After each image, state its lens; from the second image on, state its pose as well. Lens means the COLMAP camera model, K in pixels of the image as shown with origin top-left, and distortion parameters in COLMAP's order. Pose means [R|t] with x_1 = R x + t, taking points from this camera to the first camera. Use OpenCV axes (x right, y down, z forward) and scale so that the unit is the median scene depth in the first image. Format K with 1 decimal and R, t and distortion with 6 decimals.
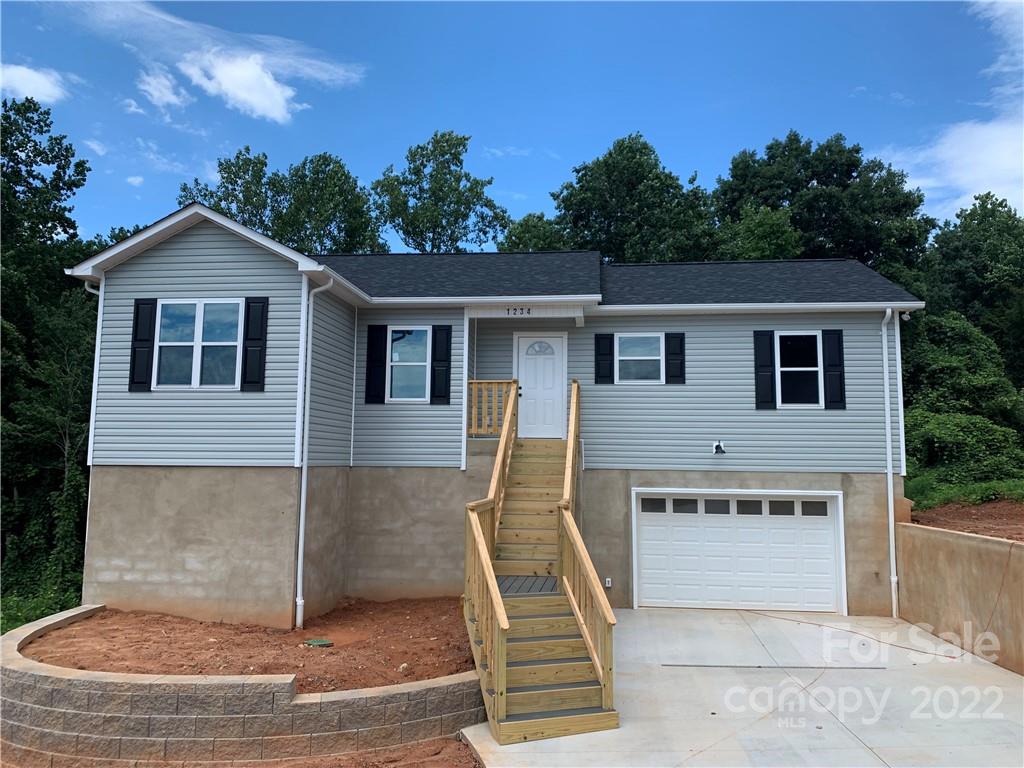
lens RADIAL K [[777.3, 0, 517.5], [0, 777.3, 382.3], [0, 0, 1]] dist [0.038466, -0.045364]
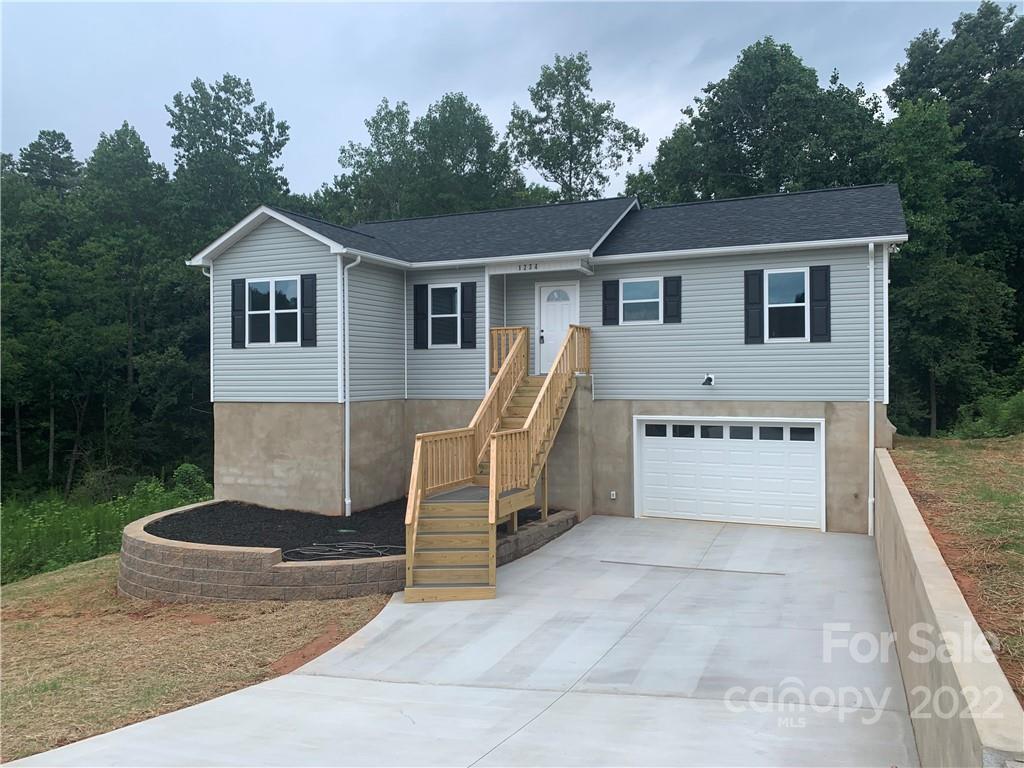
lens RADIAL K [[777.3, 0, 505.9], [0, 777.3, 383.2], [0, 0, 1]] dist [0.038466, -0.045364]
pose [[0.954152, -0.012634, -0.299055, 0.317418], [0.047170, 0.992971, 0.108551, -0.045832], [0.295582, -0.117680, 0.948042, -0.139890]]
